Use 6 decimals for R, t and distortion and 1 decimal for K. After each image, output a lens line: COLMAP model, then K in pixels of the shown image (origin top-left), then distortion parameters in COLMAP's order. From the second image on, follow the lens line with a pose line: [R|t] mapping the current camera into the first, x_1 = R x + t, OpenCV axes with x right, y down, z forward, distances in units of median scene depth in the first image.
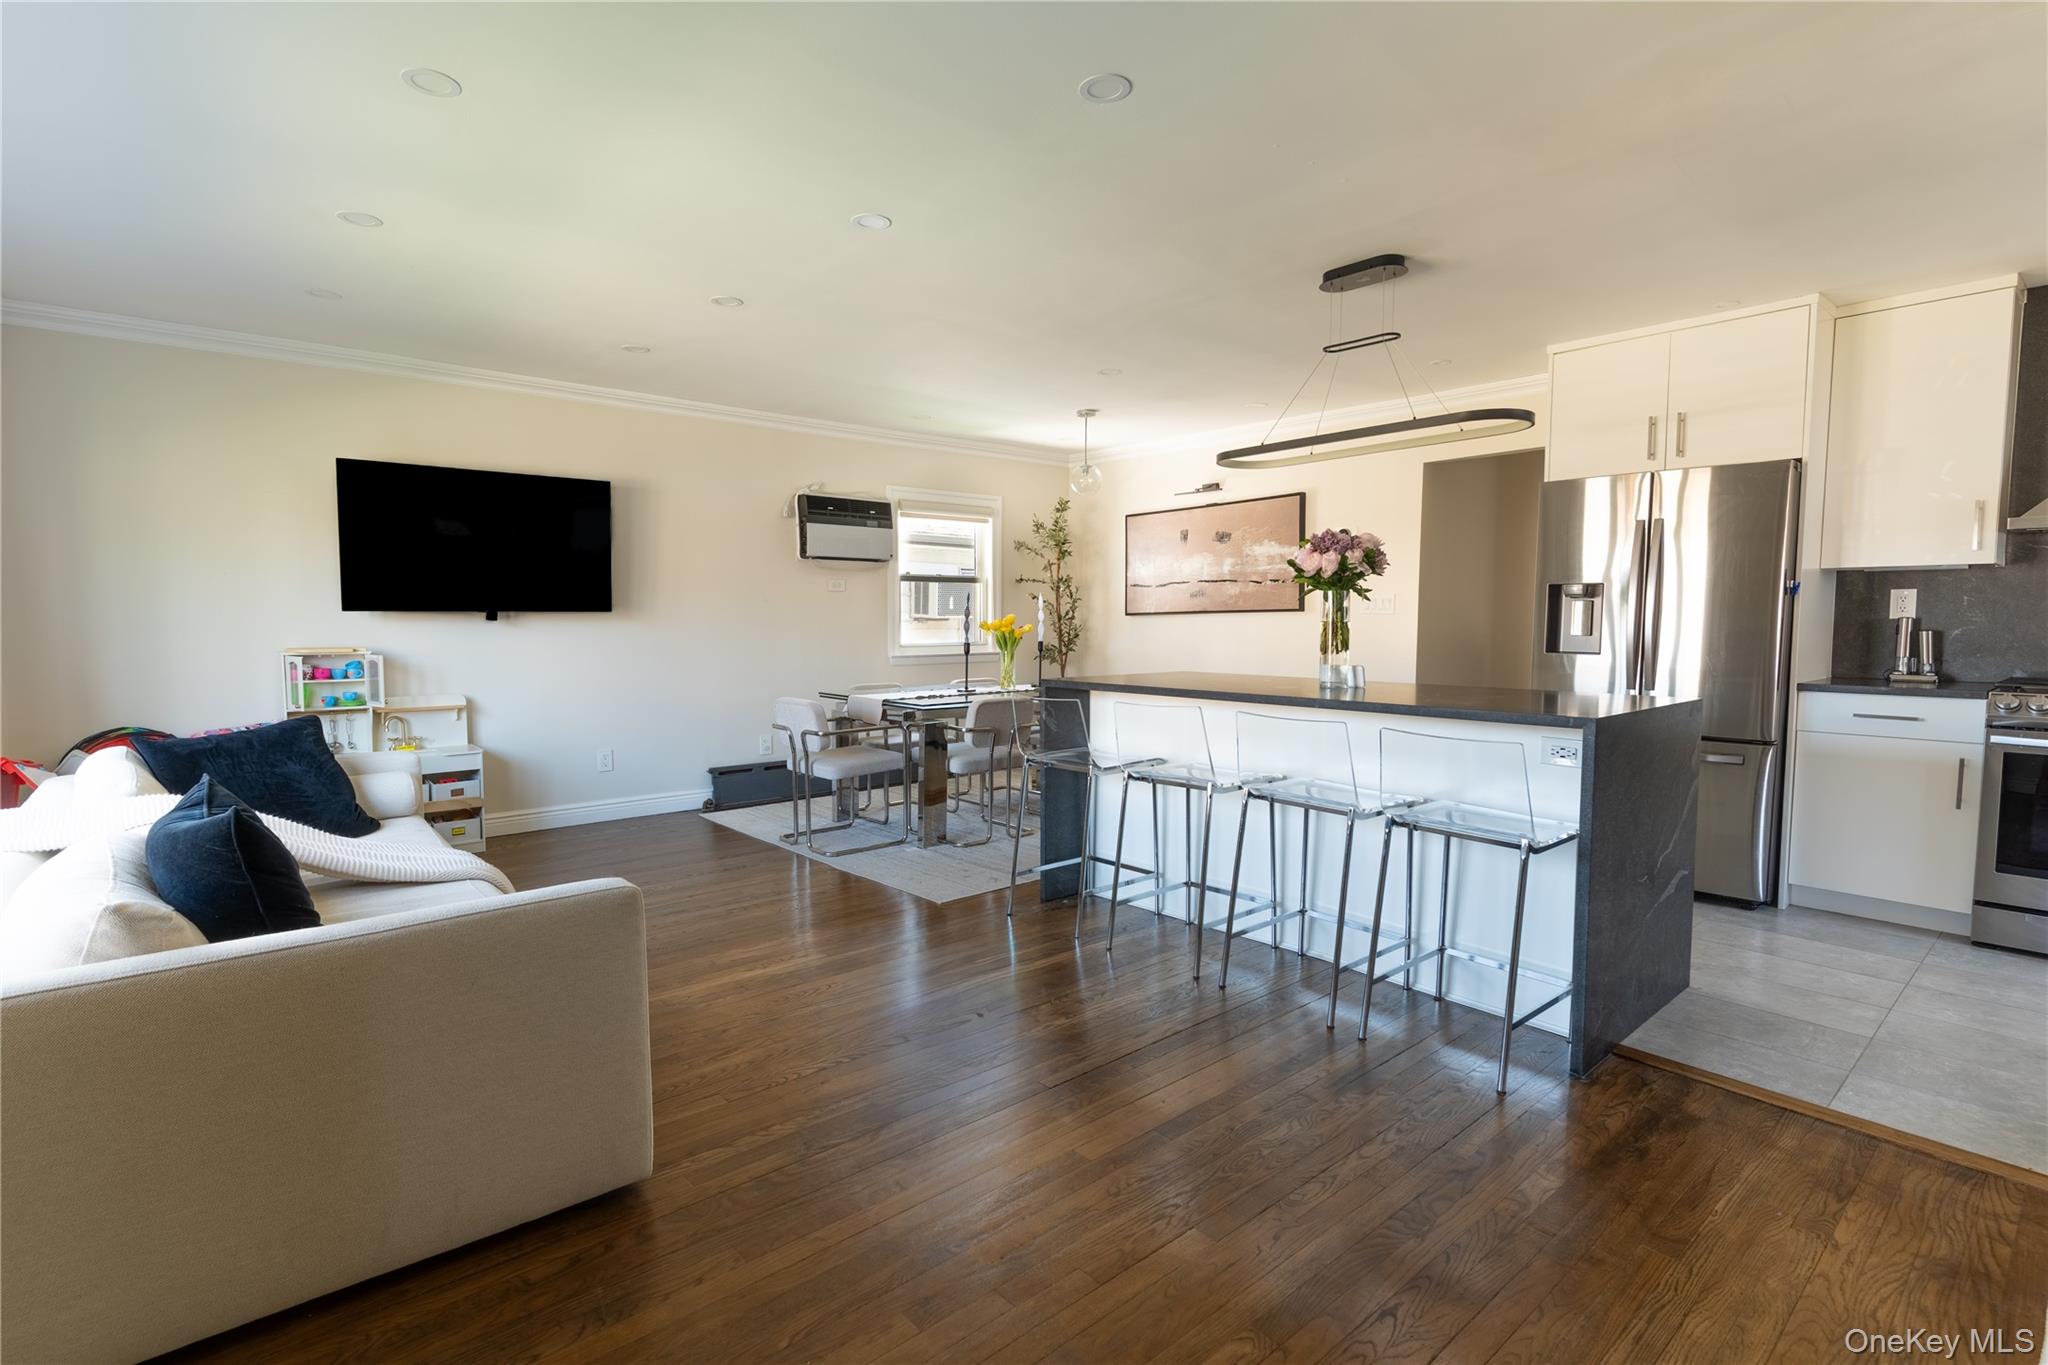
lens RADIAL K [[1002.2, 0, 1042.5], [0, 1002.2, 695.3], [0, 0, 1]] dist [-0.002829, 0.002957]
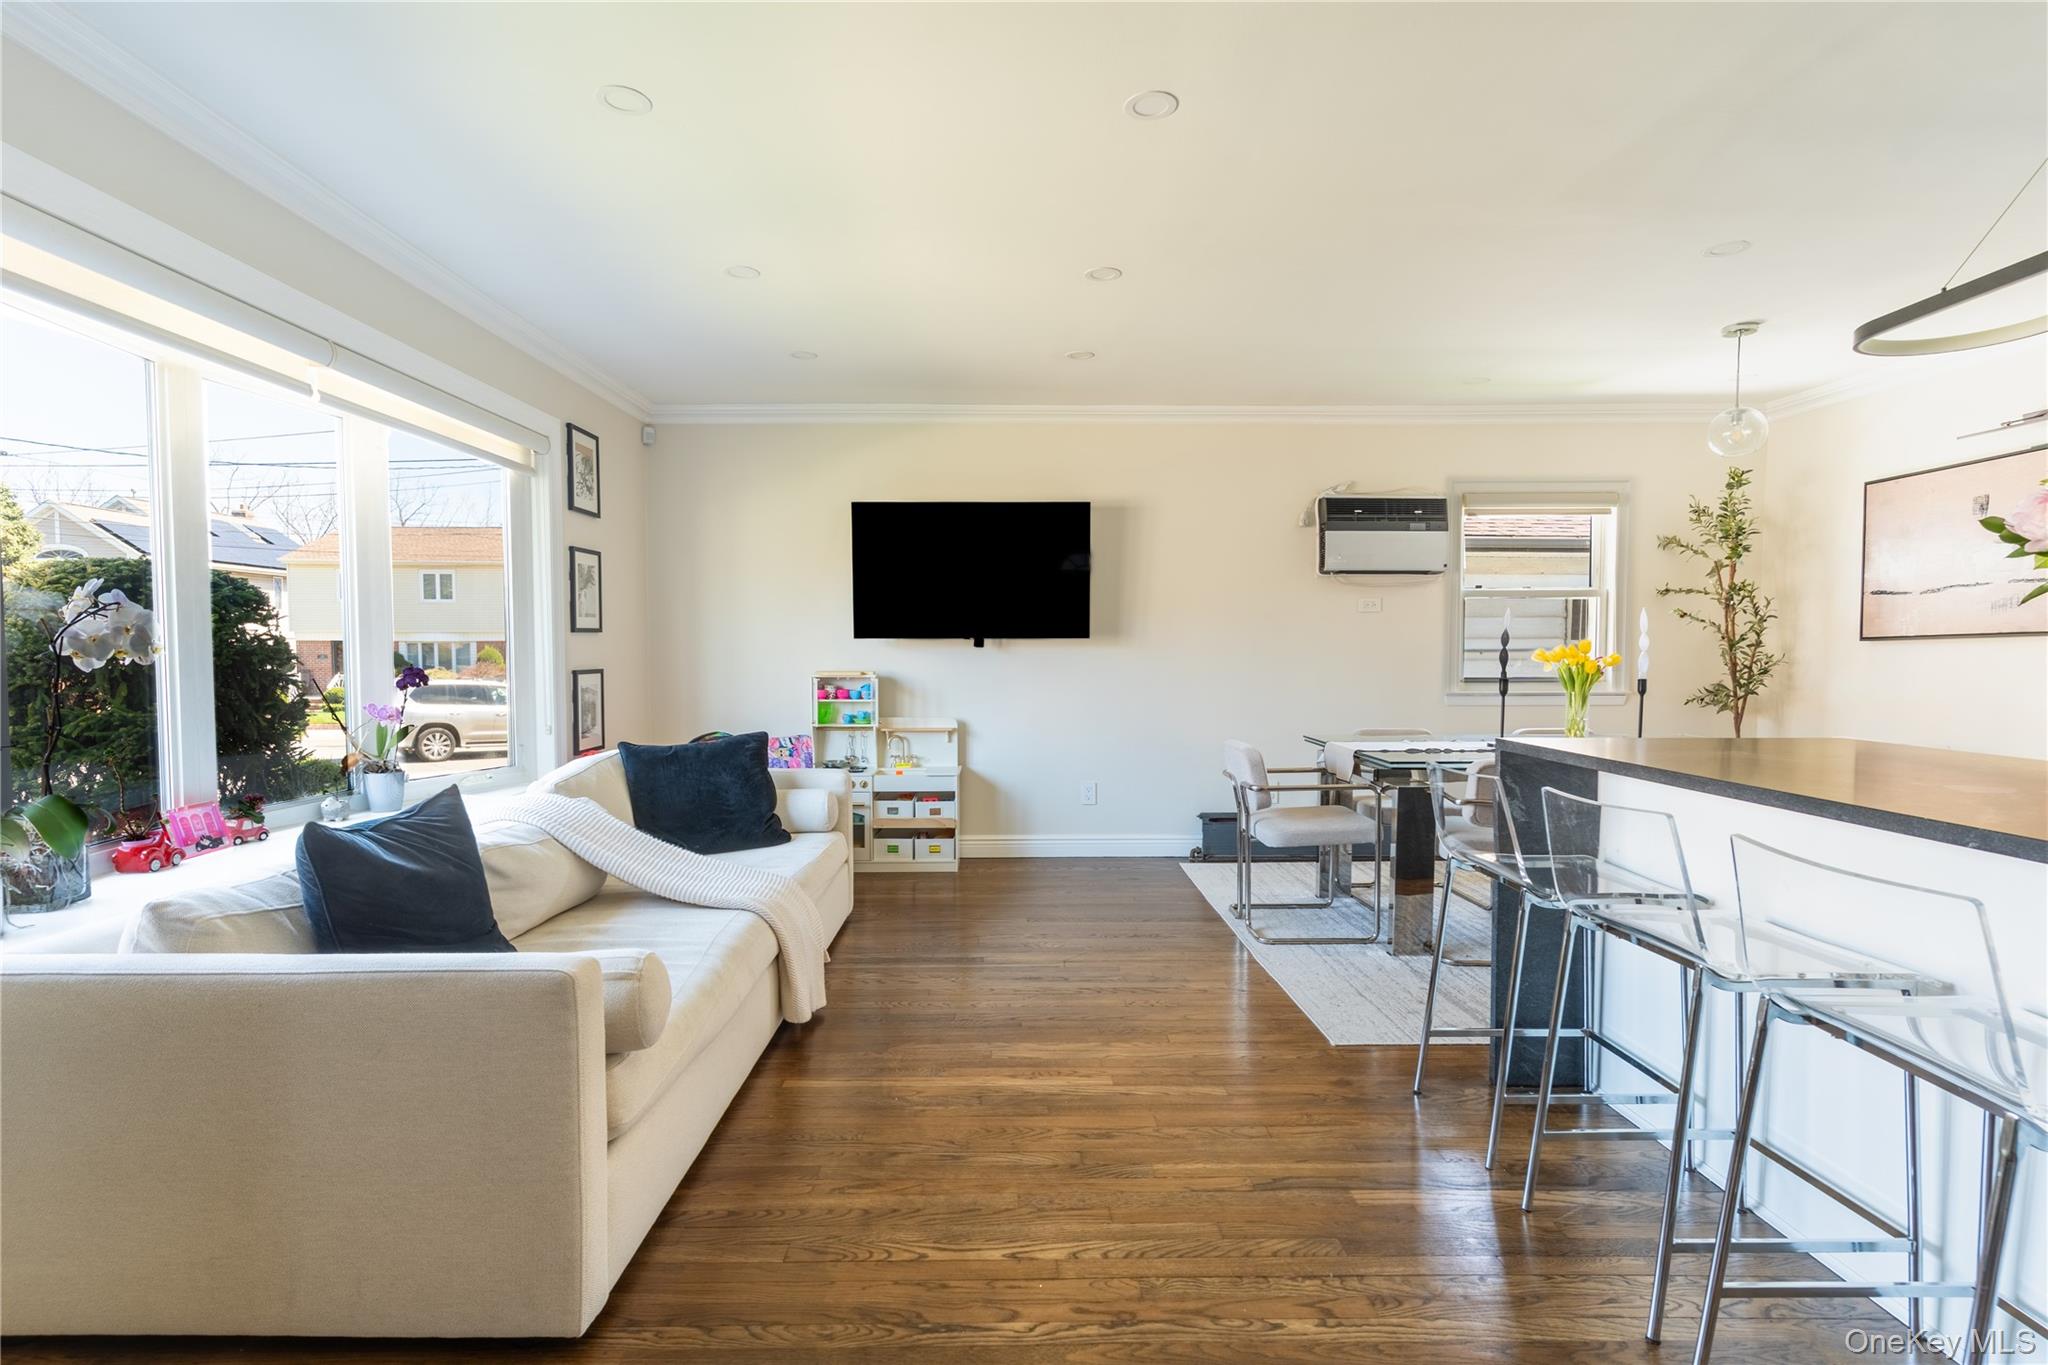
lens RADIAL K [[1002.2, 0, 1020.4], [0, 1002.2, 687.3], [0, 0, 1]] dist [-0.002829, 0.002957]
pose [[0.743310, 0.027160, -0.668395, 0.176140], [-0.051057, 0.998564, -0.016204, -0.019835], [0.666995, 0.046171, 0.743630, 0.276516]]
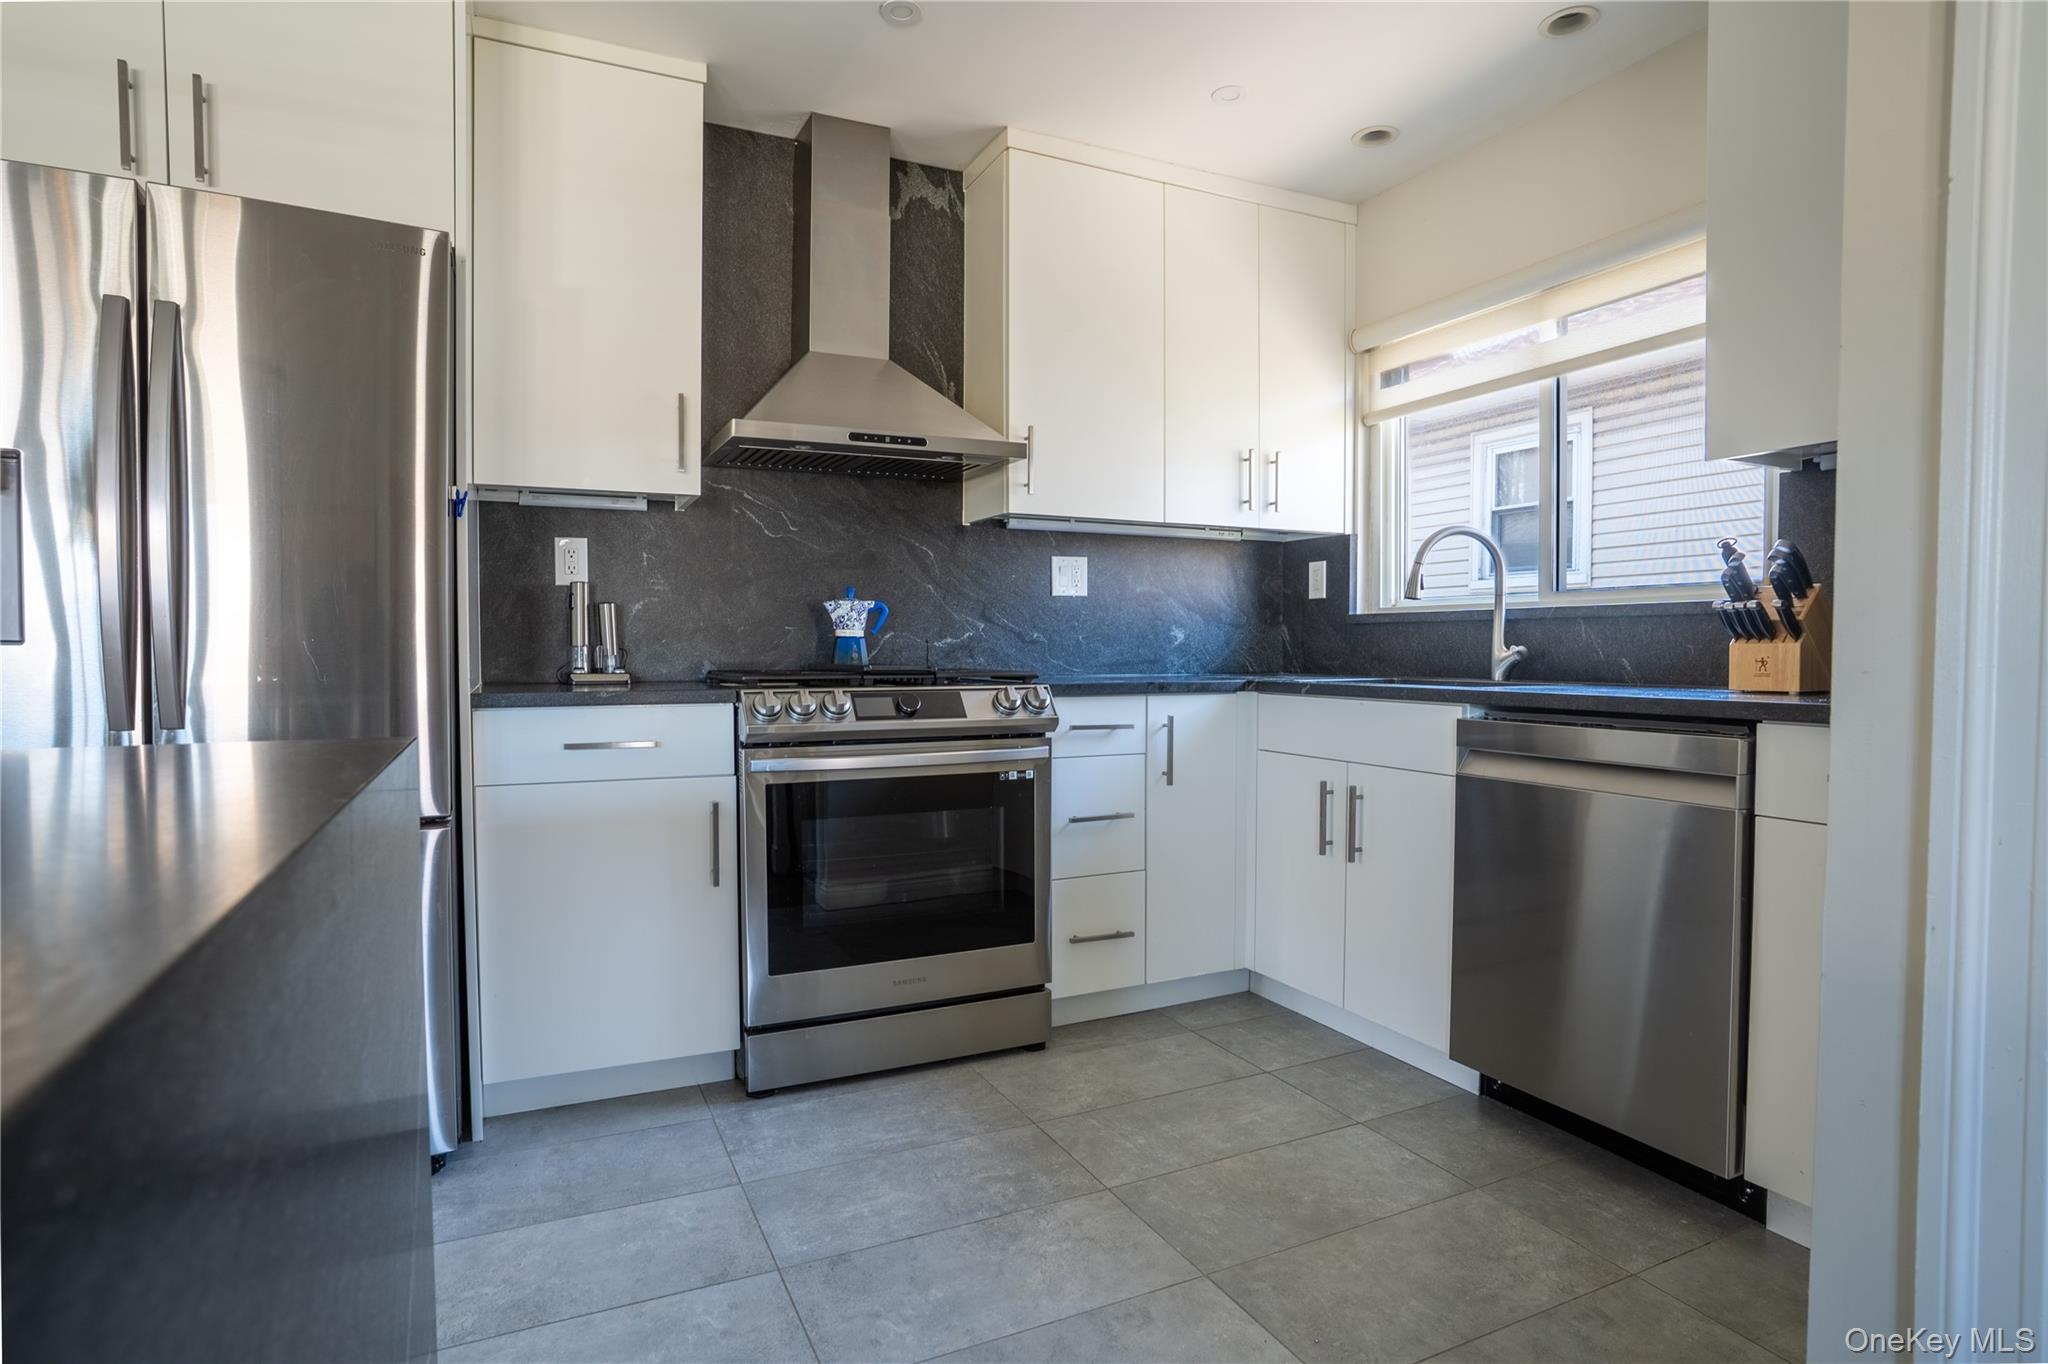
lens RADIAL K [[1120.9, 0, 1040.2], [0, 1120.9, 673.5], [0, 0, 1]] dist [-0.062176, 0.020523]
pose [[0.309544, -0.029409, 0.950430, 0.296344], [0.076852, 0.997026, 0.005821, -0.002909], [-0.947774, 0.071241, 0.310884, 0.521913]]
